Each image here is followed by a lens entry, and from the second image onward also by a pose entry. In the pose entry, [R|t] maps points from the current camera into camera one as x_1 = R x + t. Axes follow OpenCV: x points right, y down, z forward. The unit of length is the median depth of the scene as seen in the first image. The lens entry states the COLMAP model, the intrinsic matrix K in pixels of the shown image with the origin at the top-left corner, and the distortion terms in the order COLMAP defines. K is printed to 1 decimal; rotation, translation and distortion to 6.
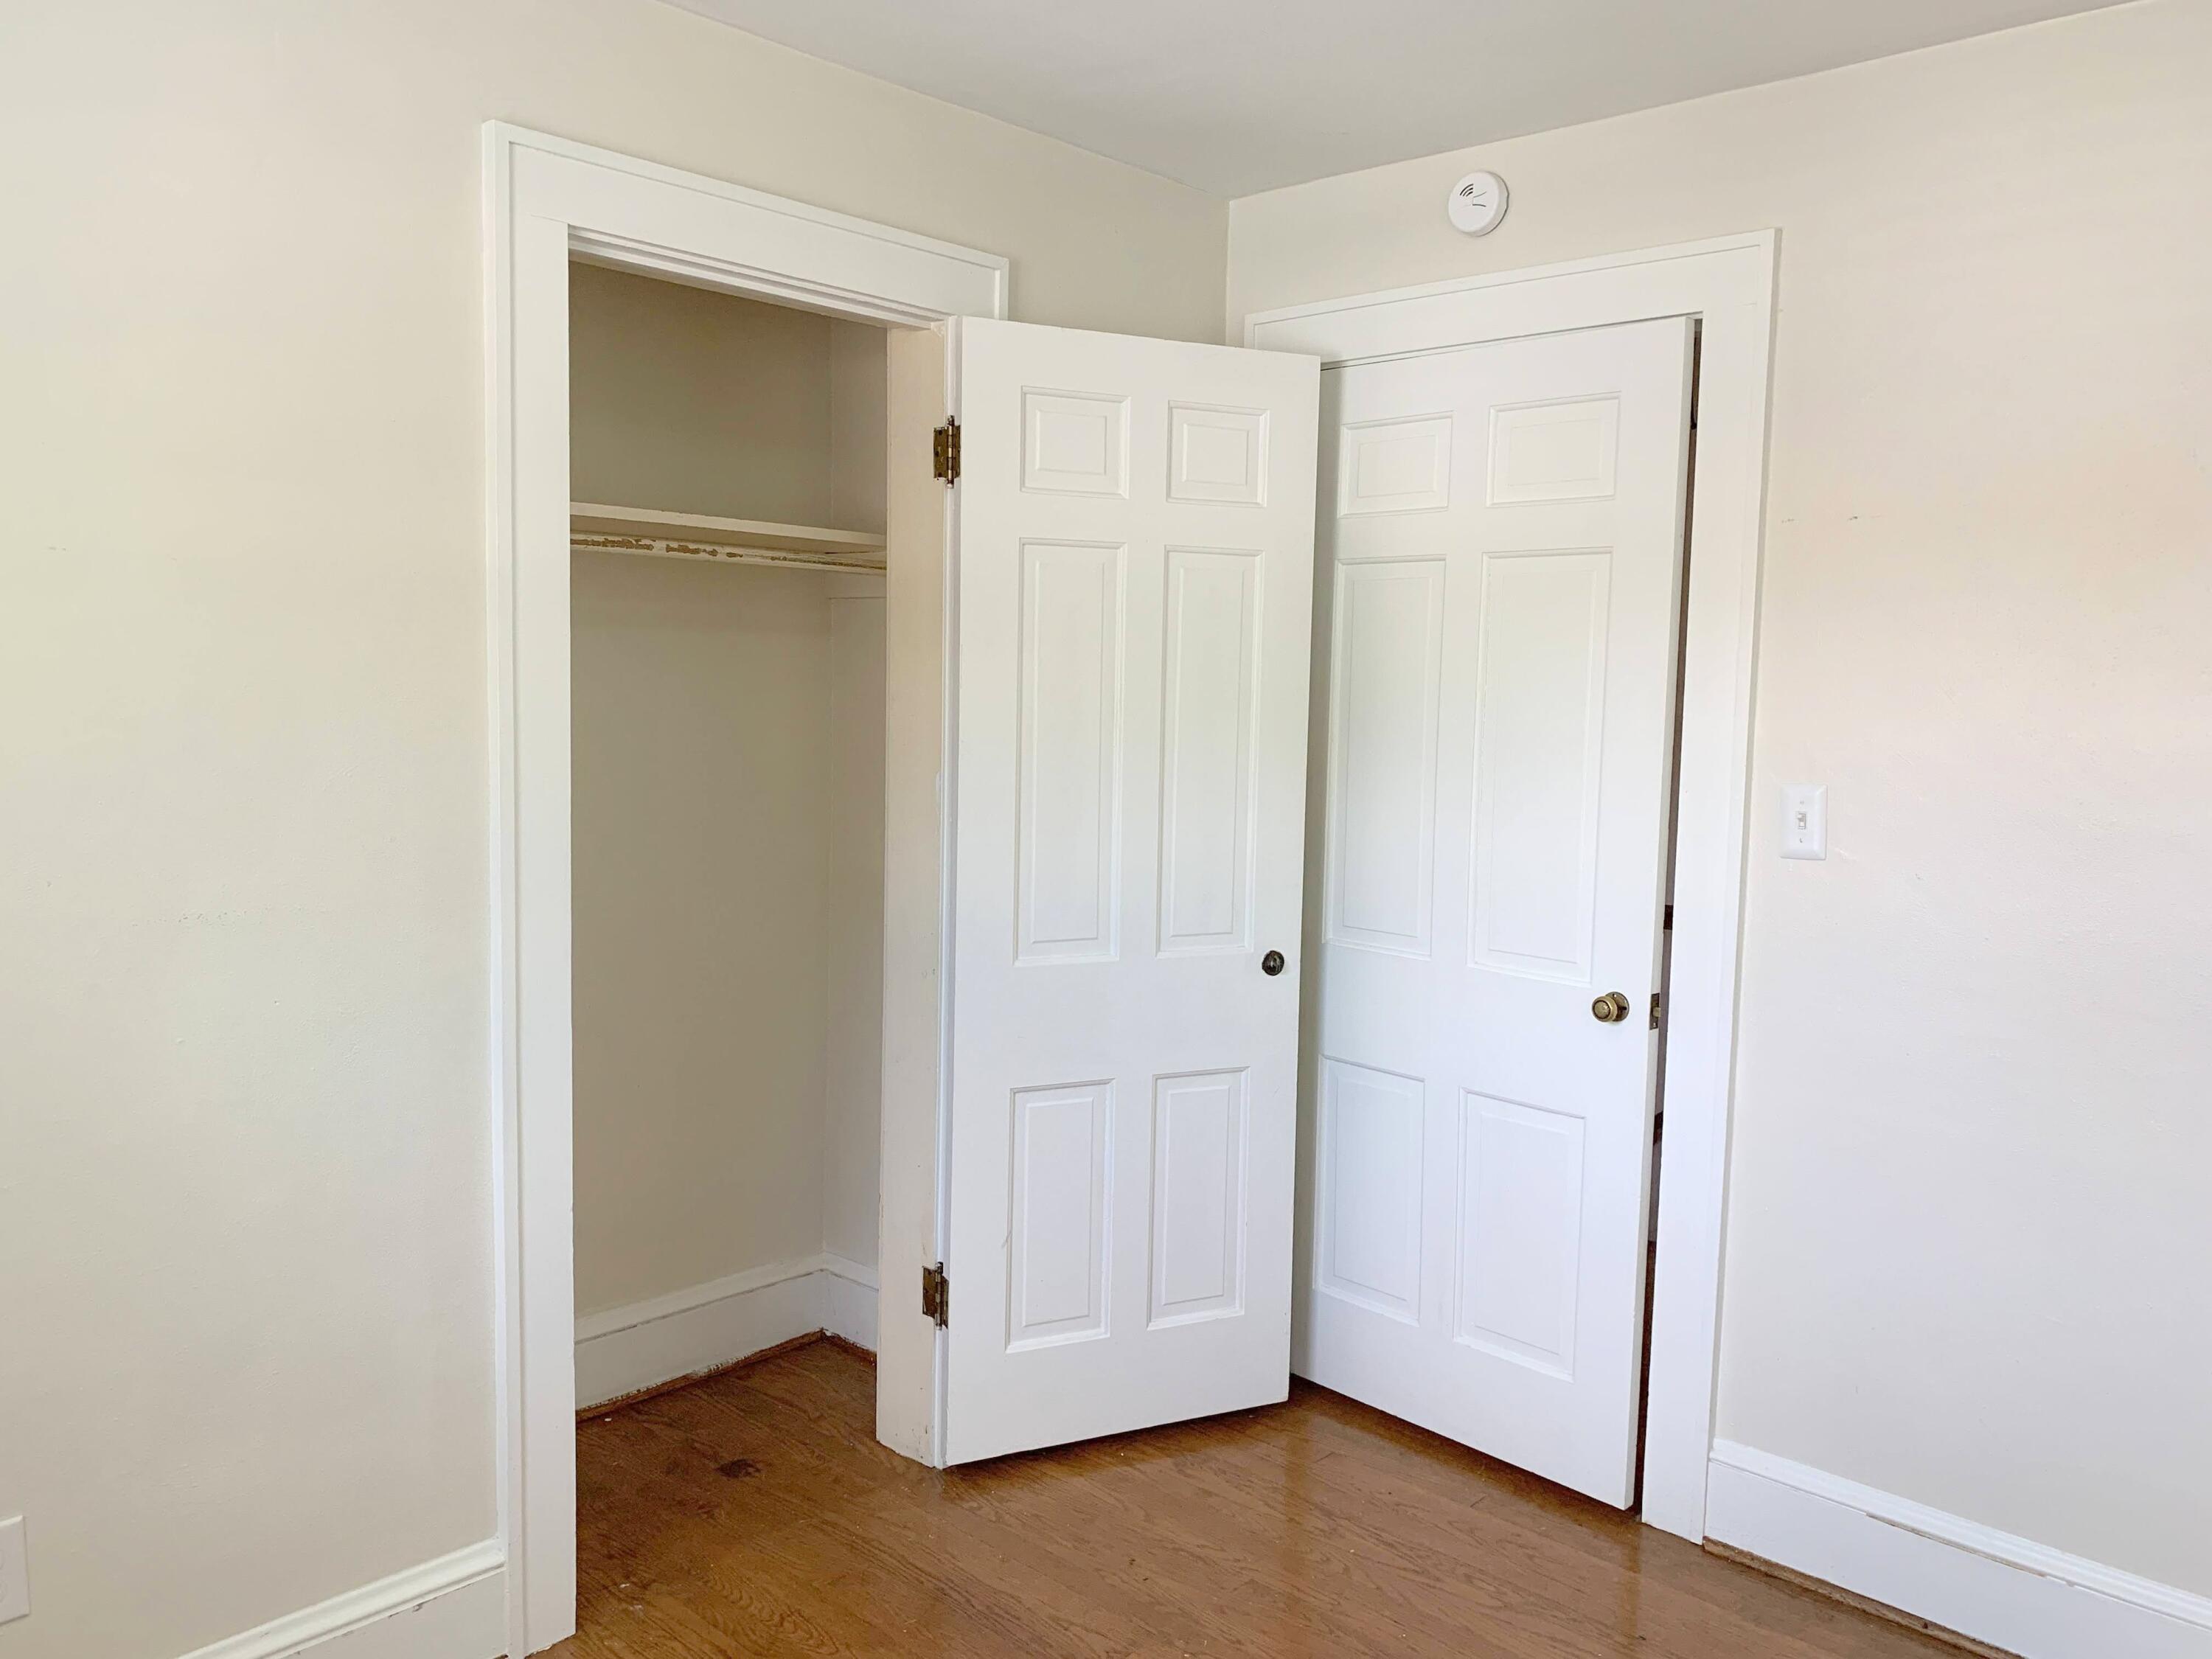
lens RADIAL K [[1720.5, 0, 1101.9], [0, 1720.5, 832.1], [0, 0, 1]] dist [0.042083, -0.024270]
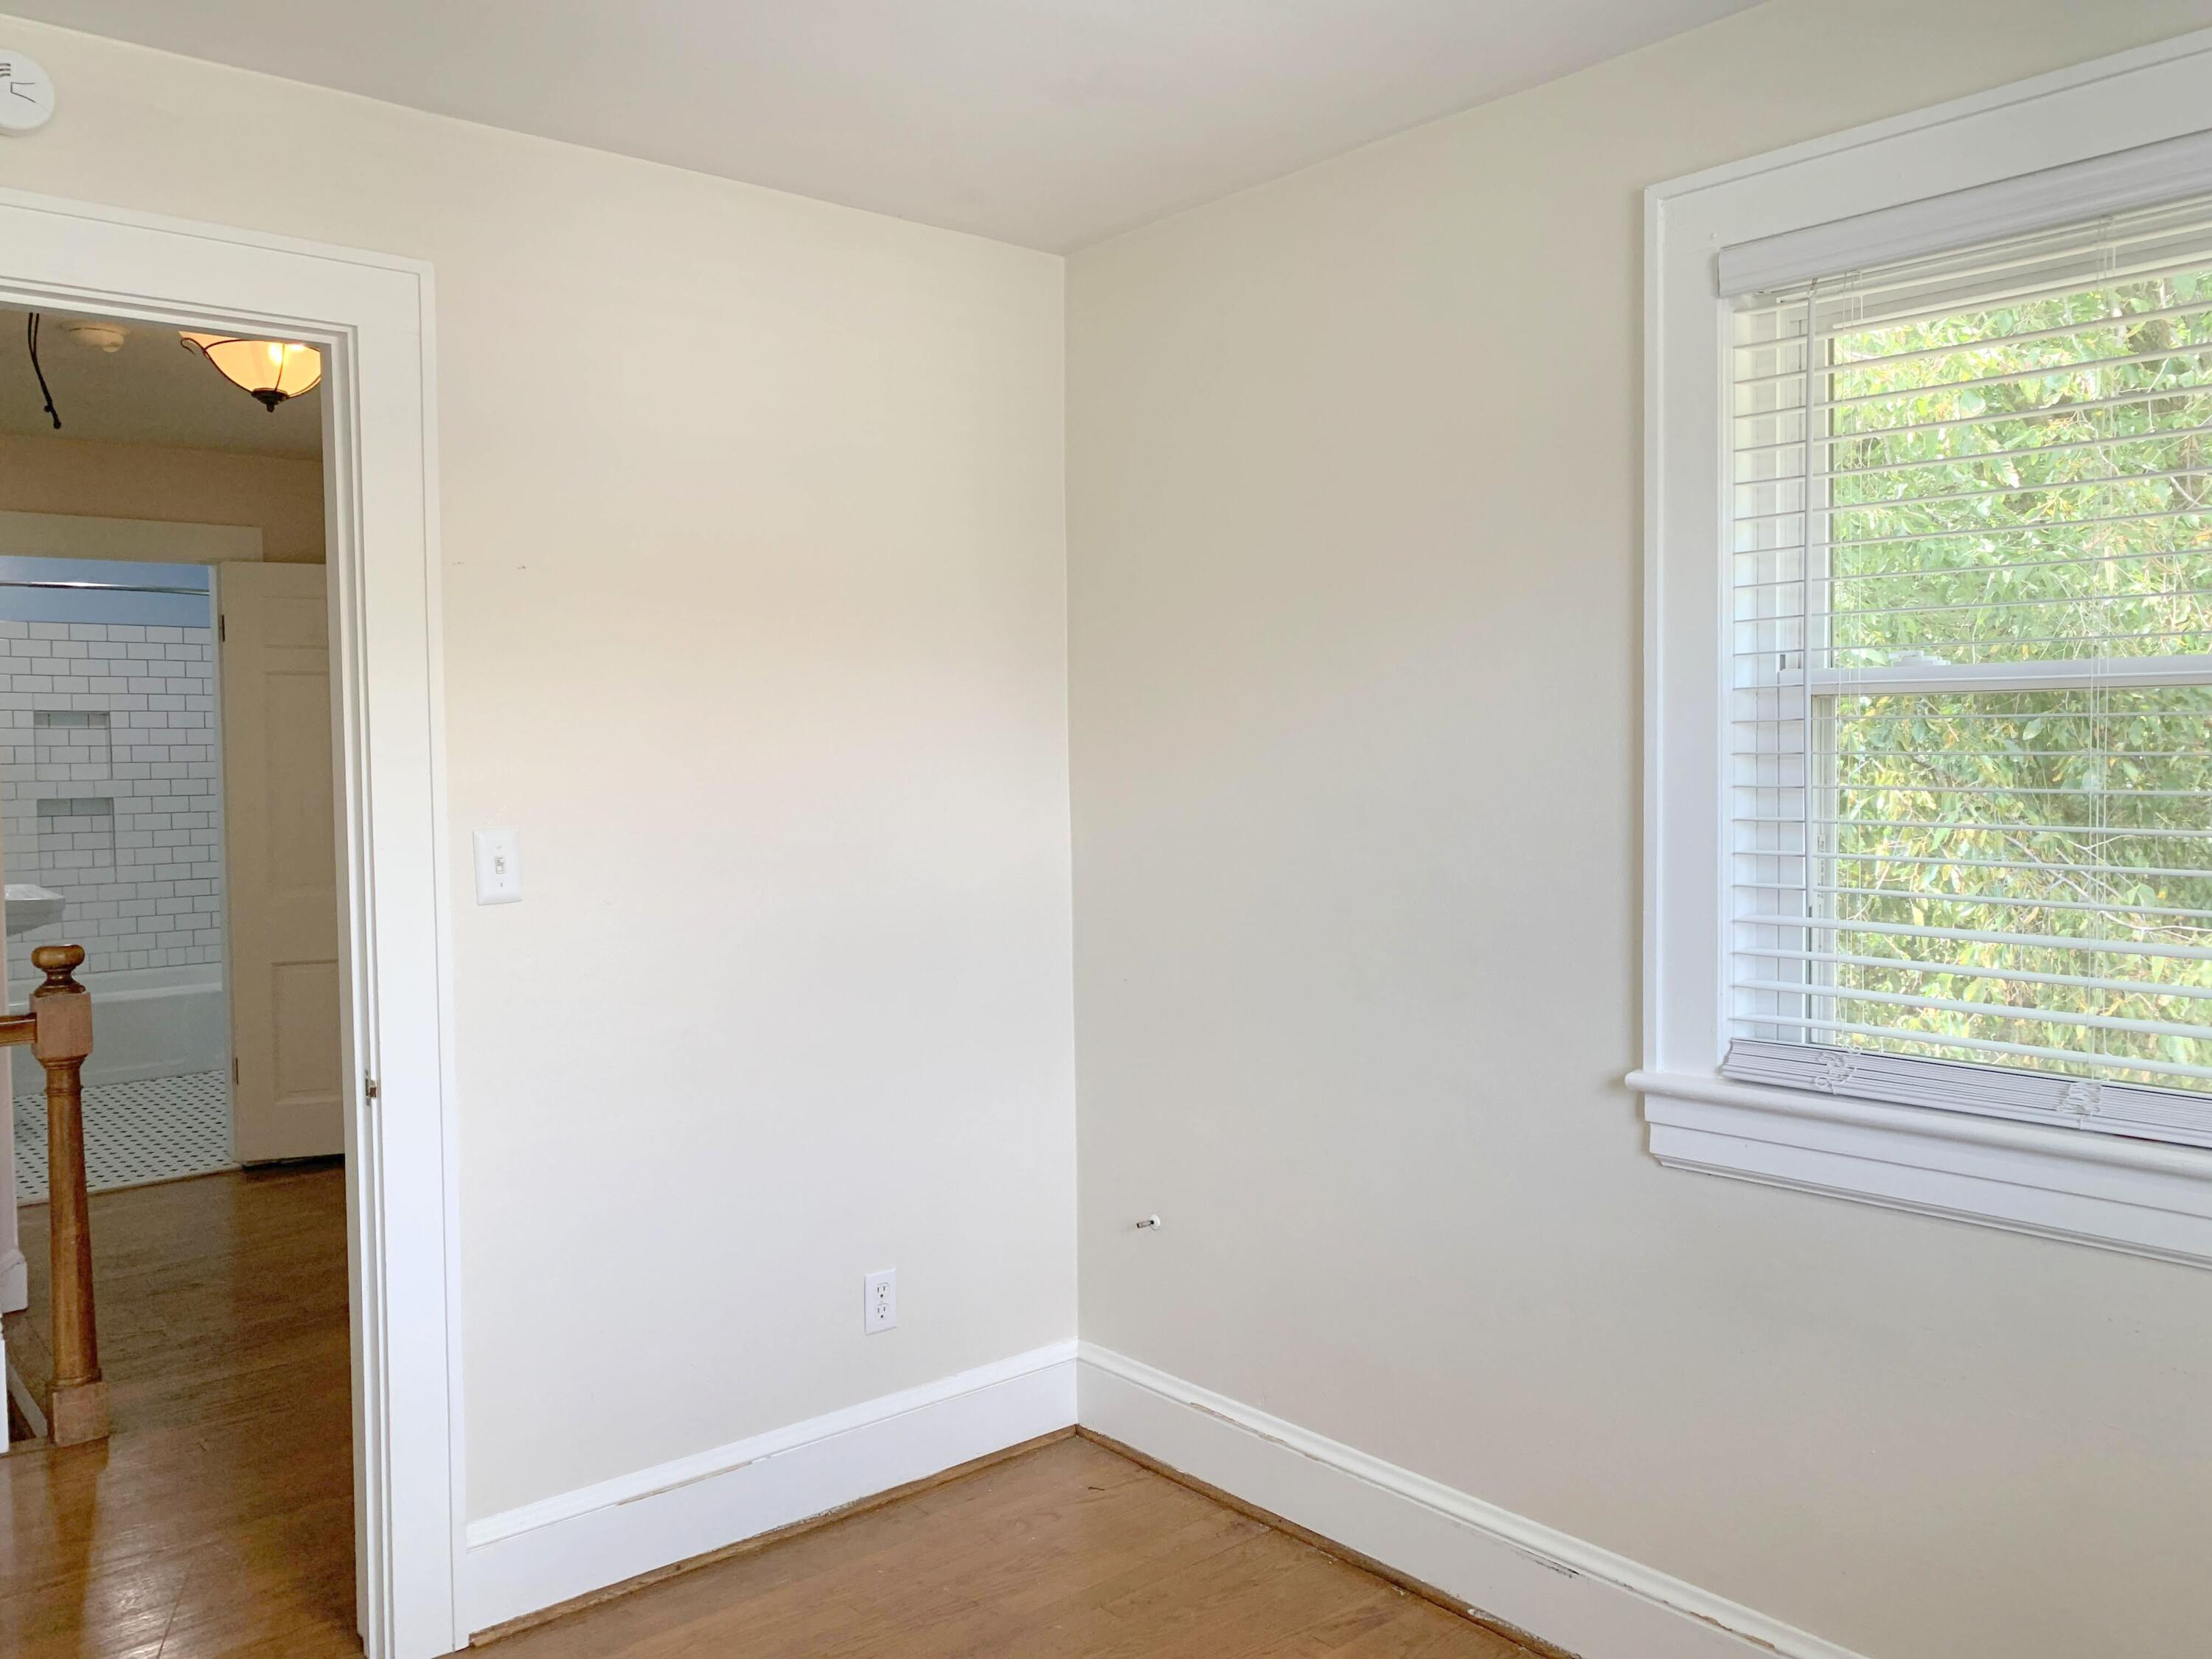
lens RADIAL K [[1720.5, 0, 1105.5], [0, 1720.5, 820.0], [0, 0, 1]] dist [0.042083, -0.024270]
pose [[0.114536, -0.069363, 0.990995, -0.544743], [0.105136, 0.992803, 0.057338, -0.052959], [-0.987840, 0.097622, 0.121004, 0.530589]]
